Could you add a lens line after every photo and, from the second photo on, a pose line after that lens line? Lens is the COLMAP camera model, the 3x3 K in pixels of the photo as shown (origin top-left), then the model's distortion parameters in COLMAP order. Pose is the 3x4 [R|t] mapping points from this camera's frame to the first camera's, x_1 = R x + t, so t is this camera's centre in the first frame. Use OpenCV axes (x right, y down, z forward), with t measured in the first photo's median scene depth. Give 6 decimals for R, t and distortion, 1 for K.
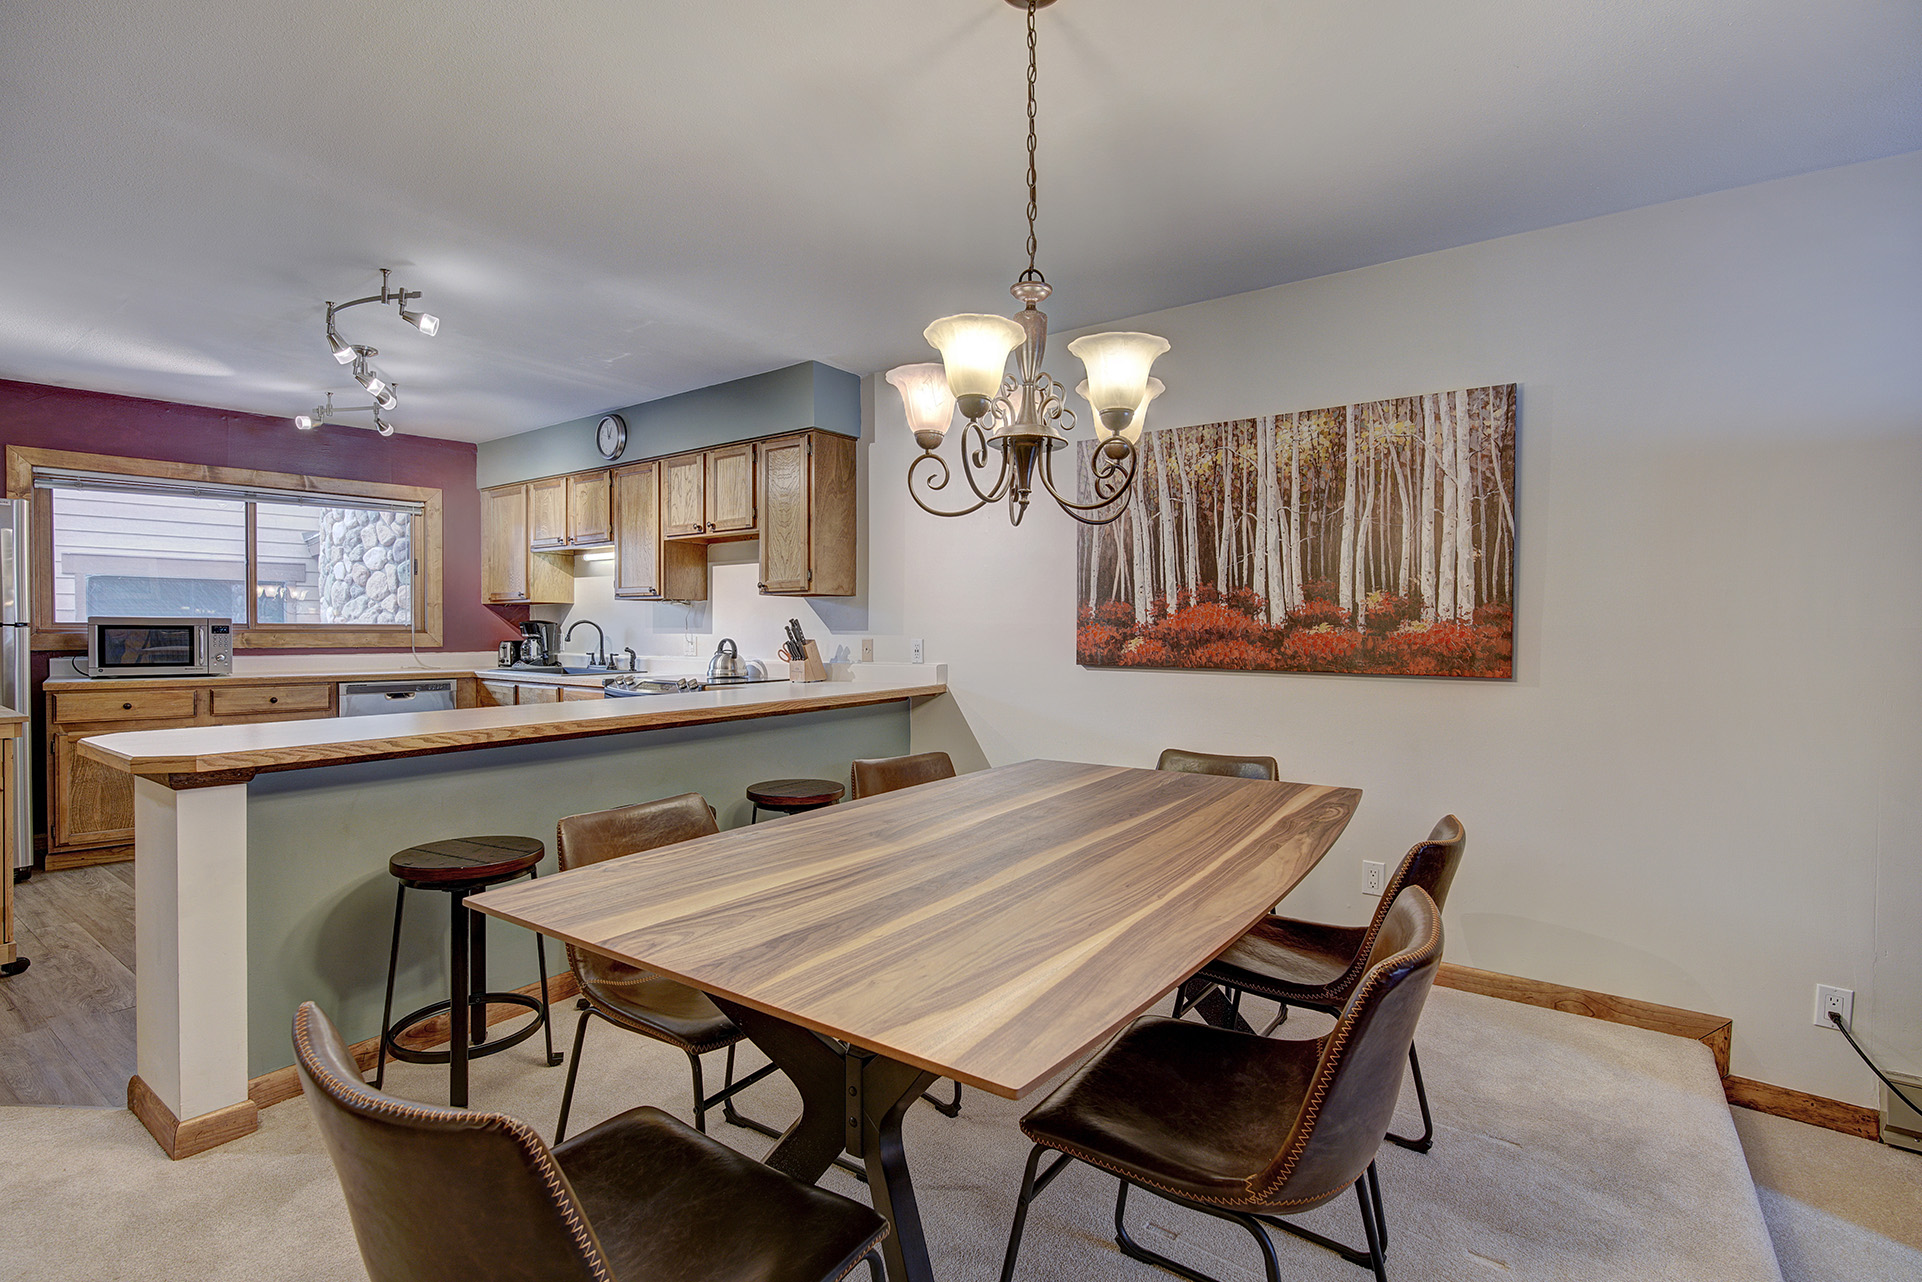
lens RADIAL K [[877.1, 0, 948.4], [0, 877.1, 639.8], [0, 0, 1]] dist [-0.001124, 0.000741]
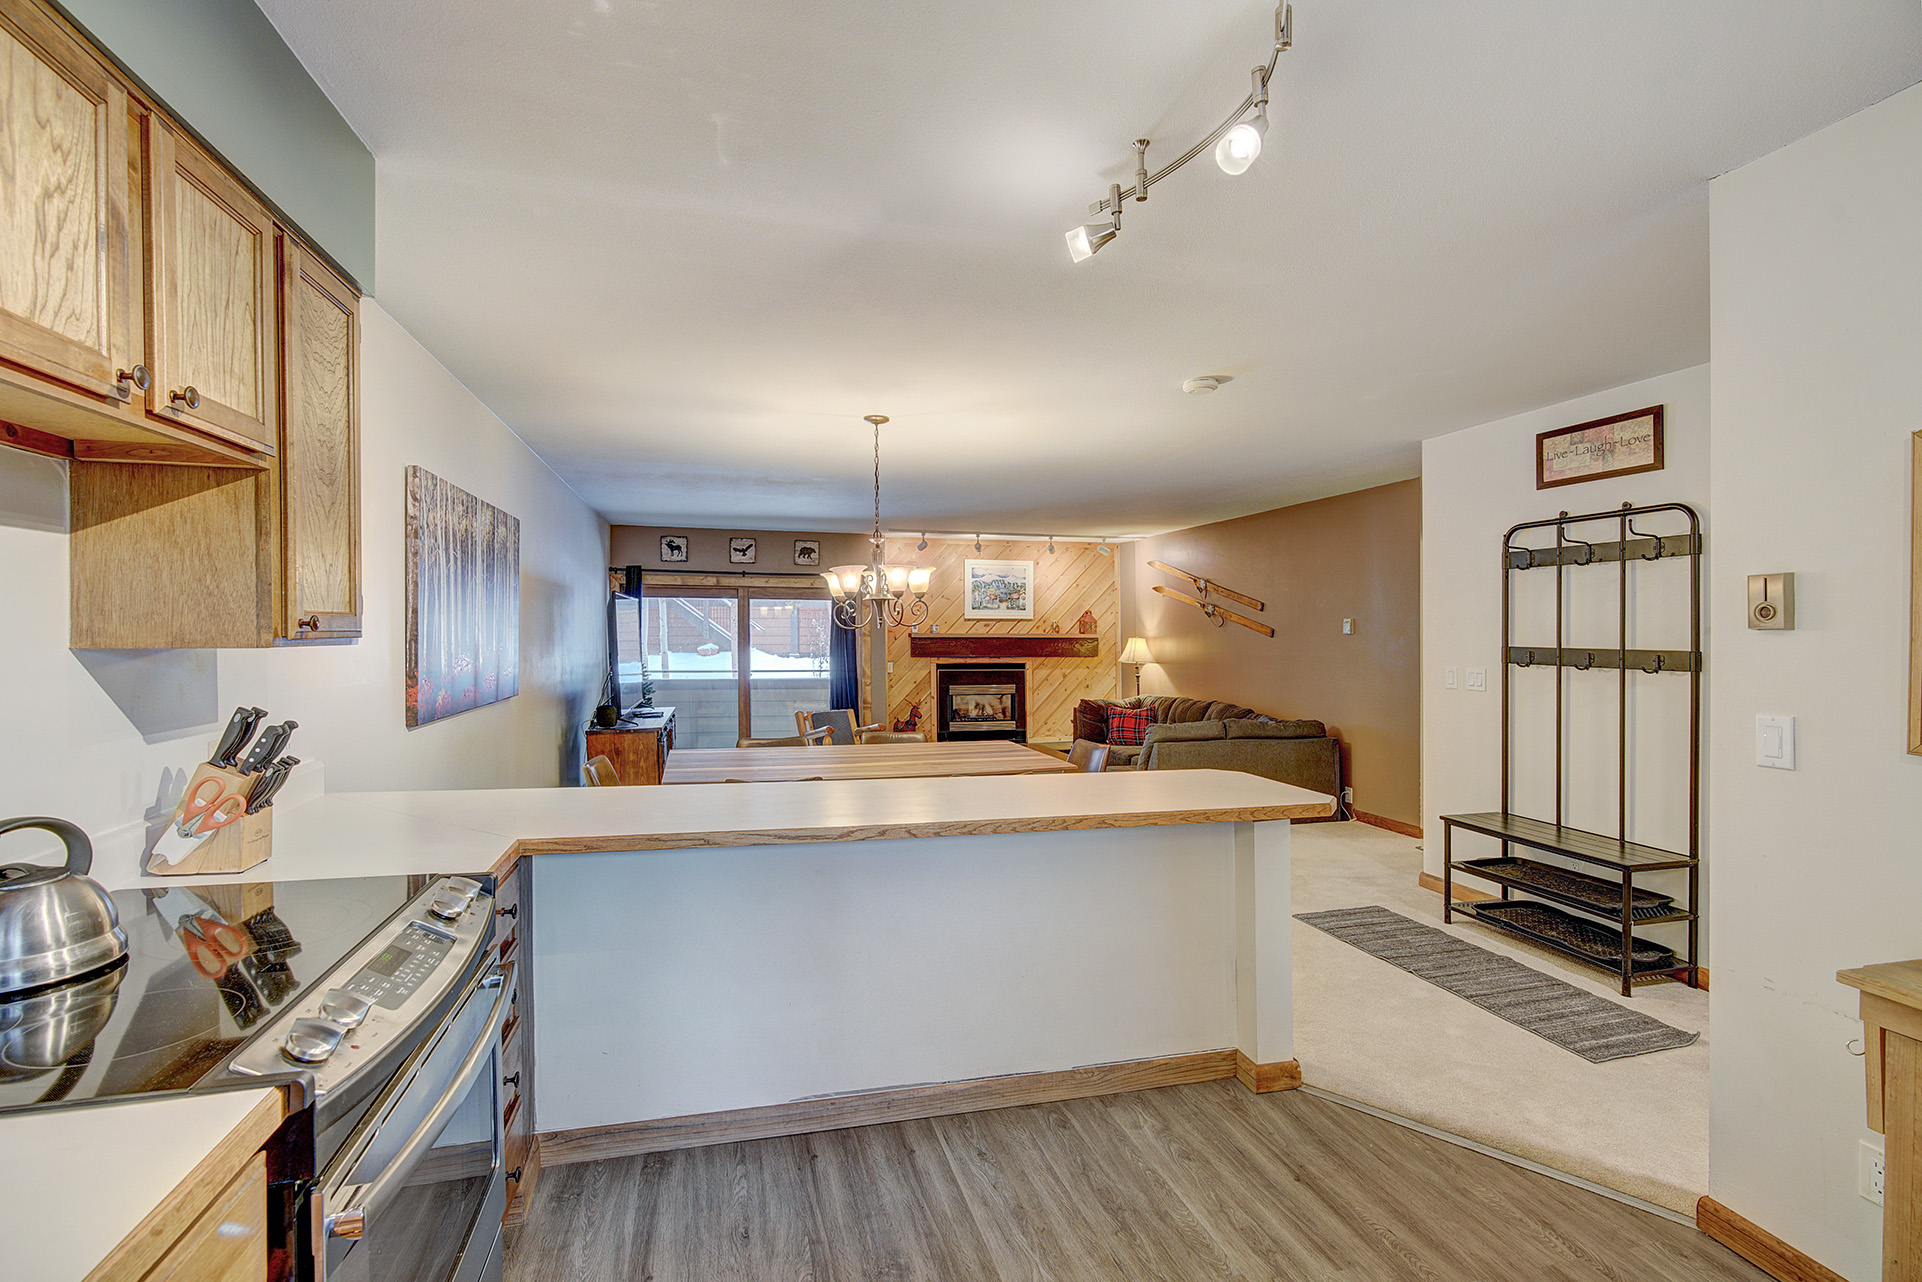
lens RADIAL K [[871.0, 0, 948.5], [0, 871.0, 646.4], [0, 0, 1]] dist [0.001421, 0.001230]
pose [[-0.771160, -0.020746, 0.636304, -0.649409], [-0.003866, 0.999603, 0.027905, -0.062802], [-0.636630, 0.019059, -0.770934, 1.102889]]
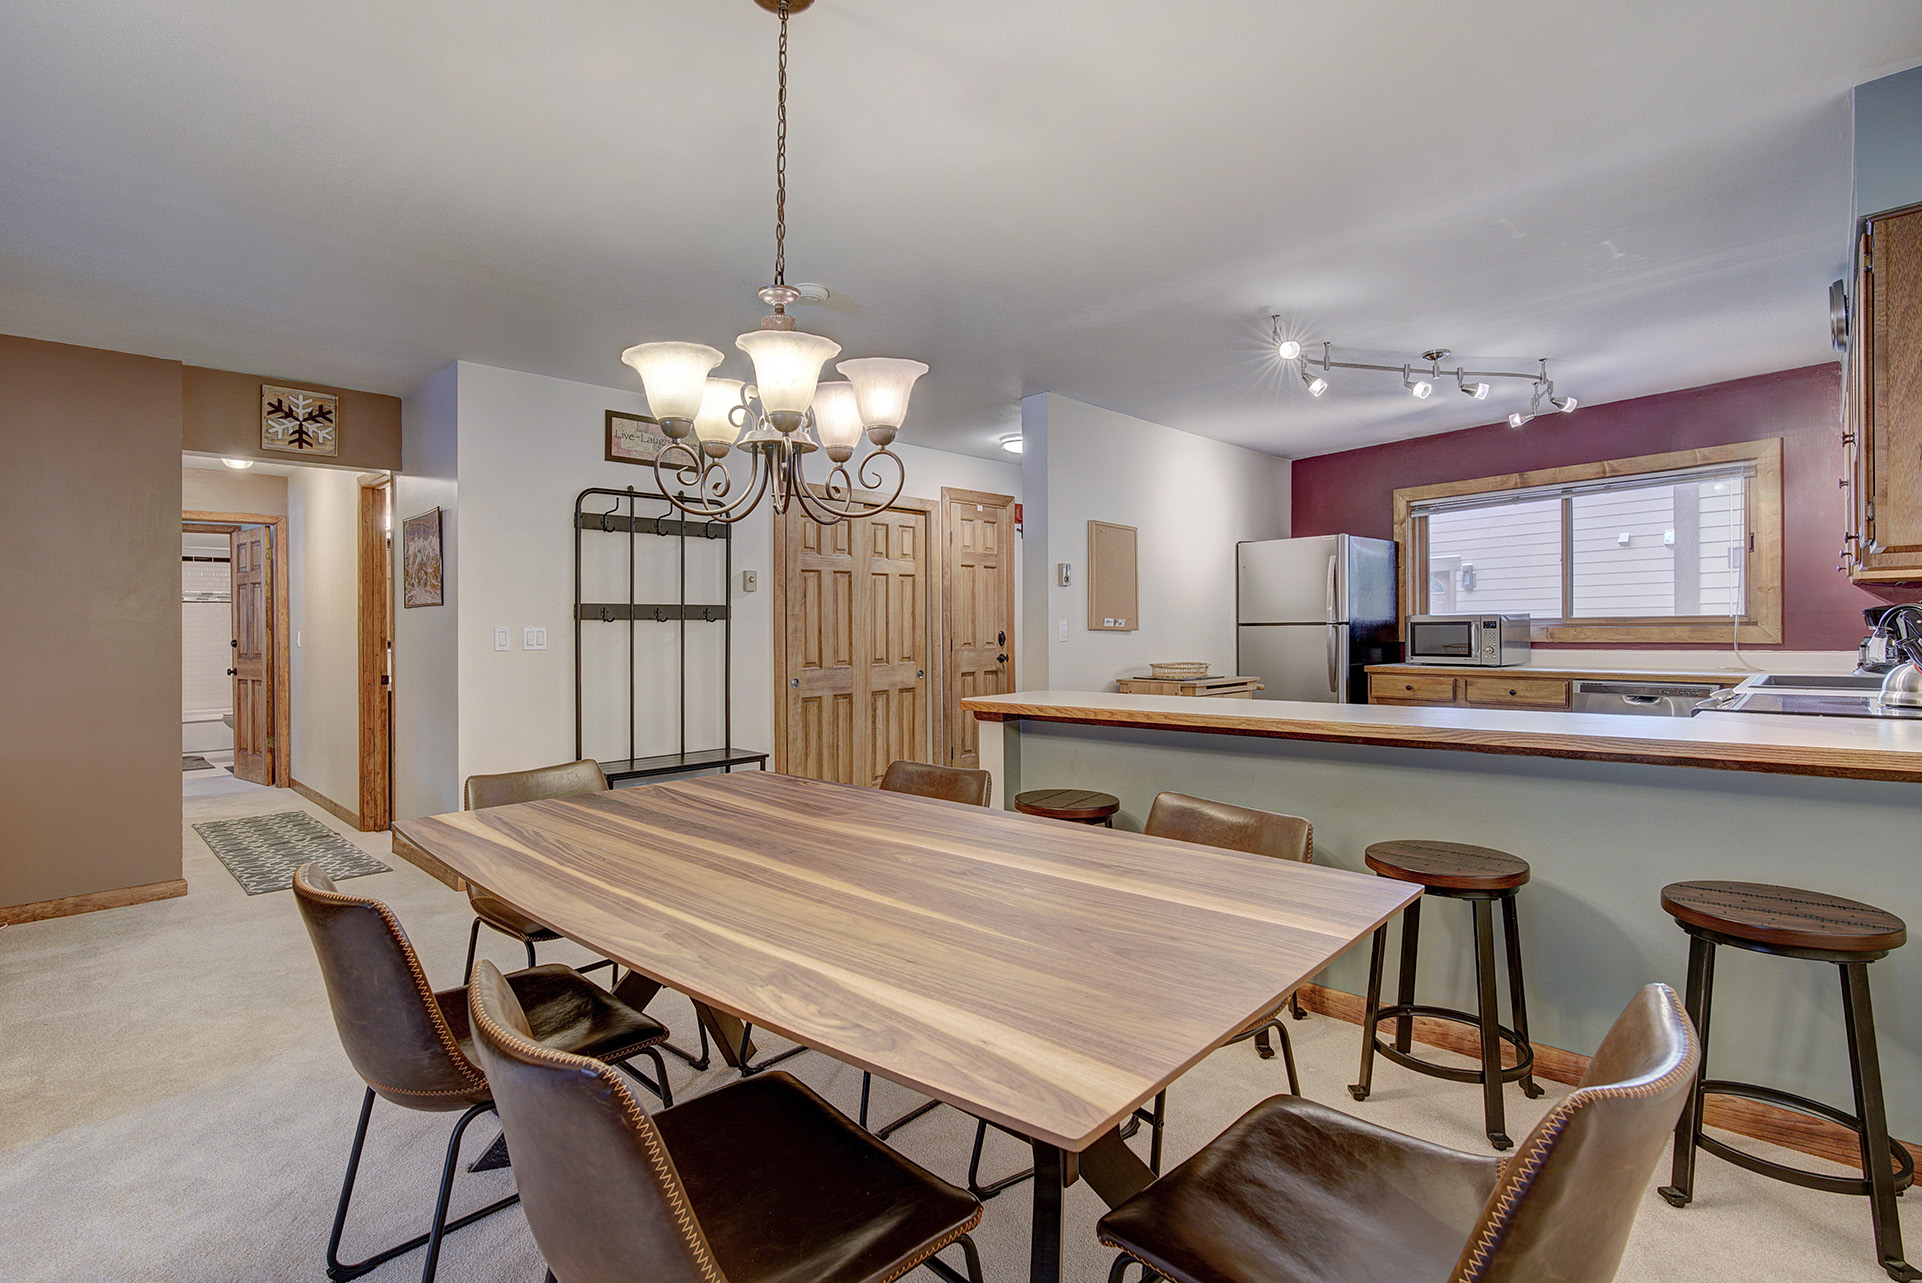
lens RADIAL K [[884.5, 0, 932.9], [0, 884.5, 634.6], [0, 0, 1]] dist [-0.008711, 0.000061]
pose [[-0.171133, 0.005733, -0.985231, 0.408265], [0.001775, 0.999983, 0.005511, -0.007242], [0.985246, -0.000806, -0.171140, 0.542235]]
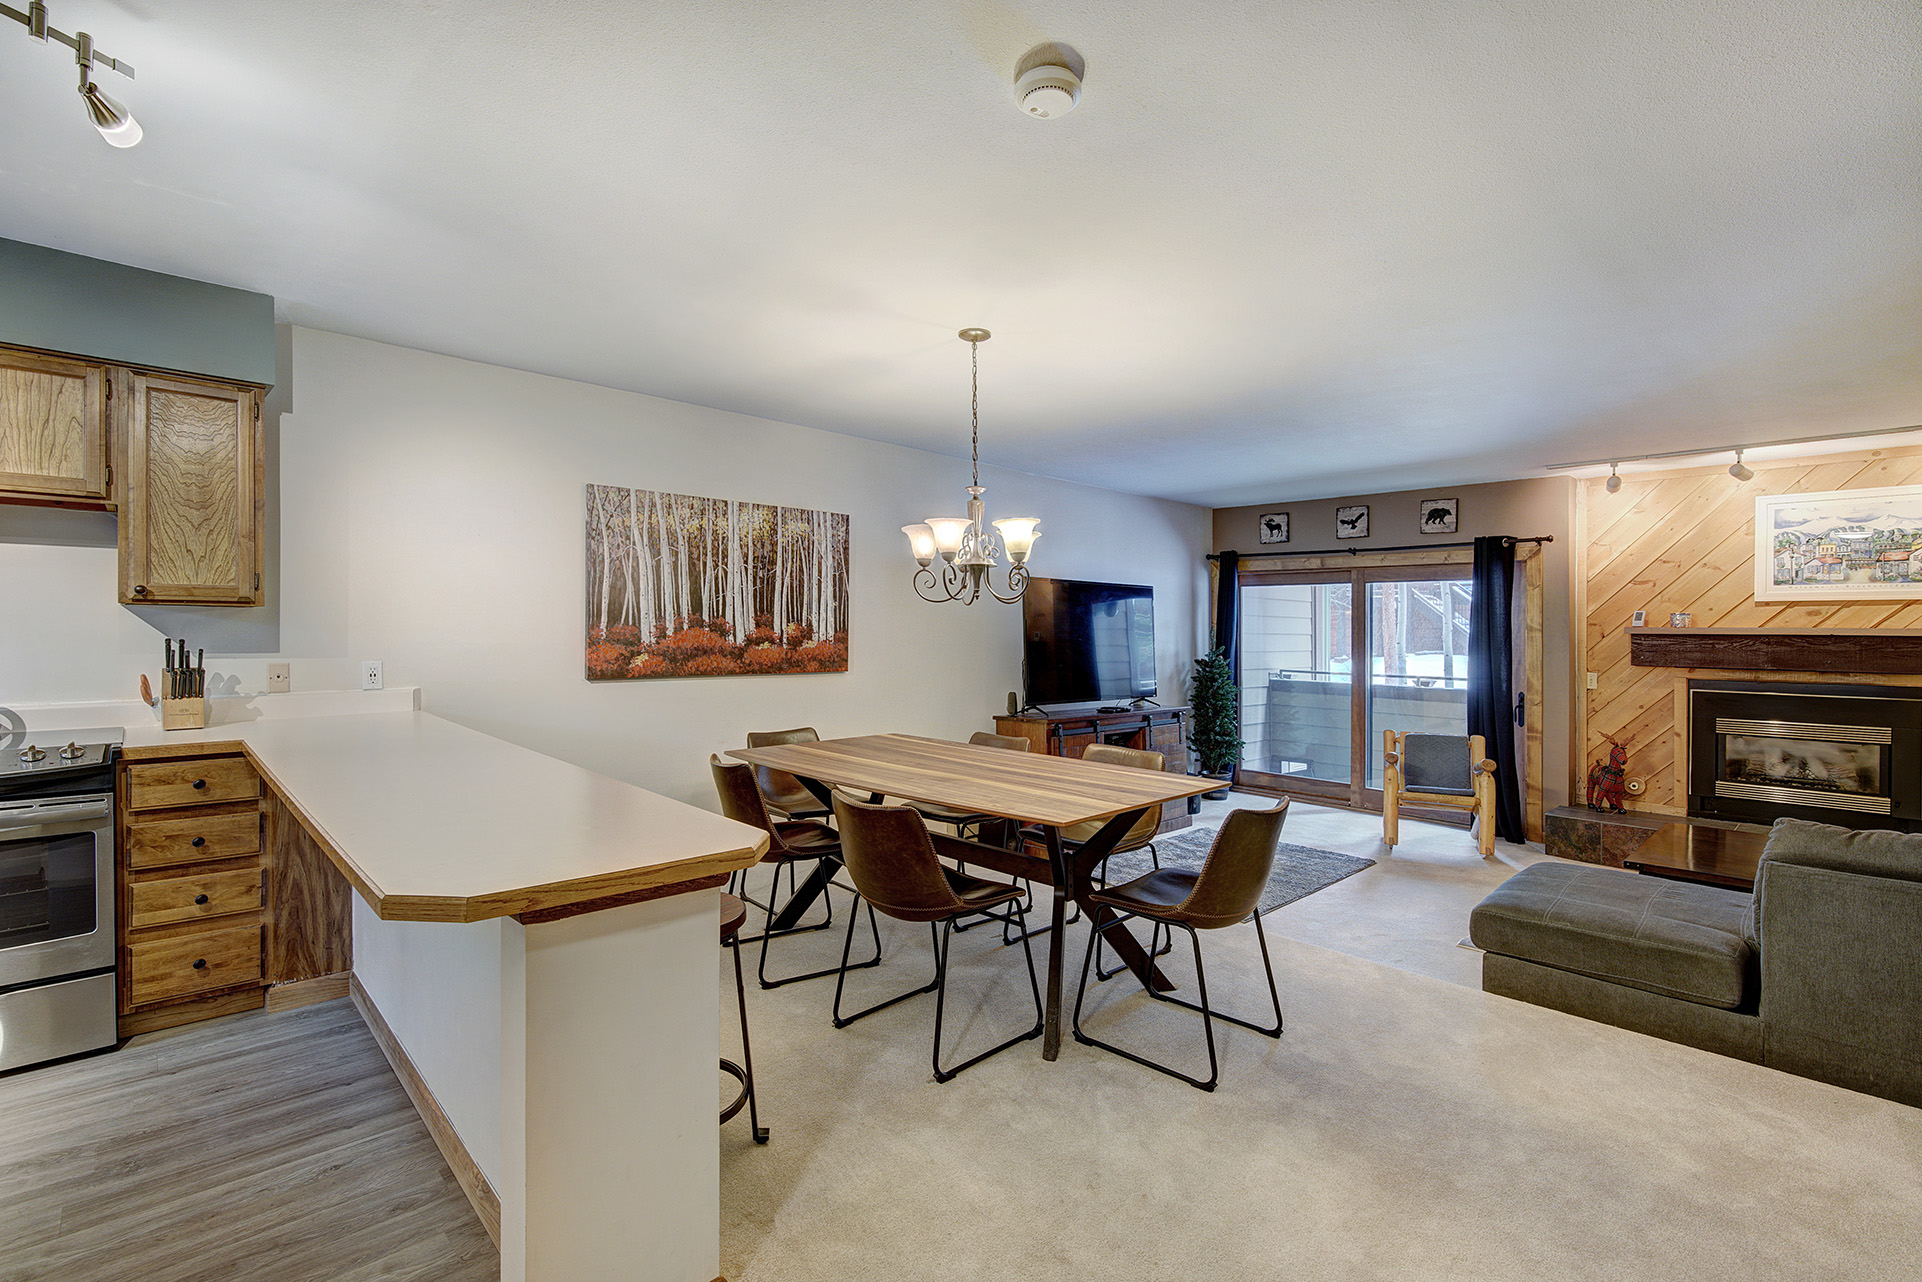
lens RADIAL K [[860.4, 0, 929.5], [0, 860.4, 648.2], [0, 0, 1]] dist [-0.023378, 0.005793]
pose [[0.209423, -0.027017, 0.977452, -0.711322], [-0.001637, 0.999607, 0.027980, -0.036486], [-0.977824, -0.007460, 0.209297, 0.276580]]
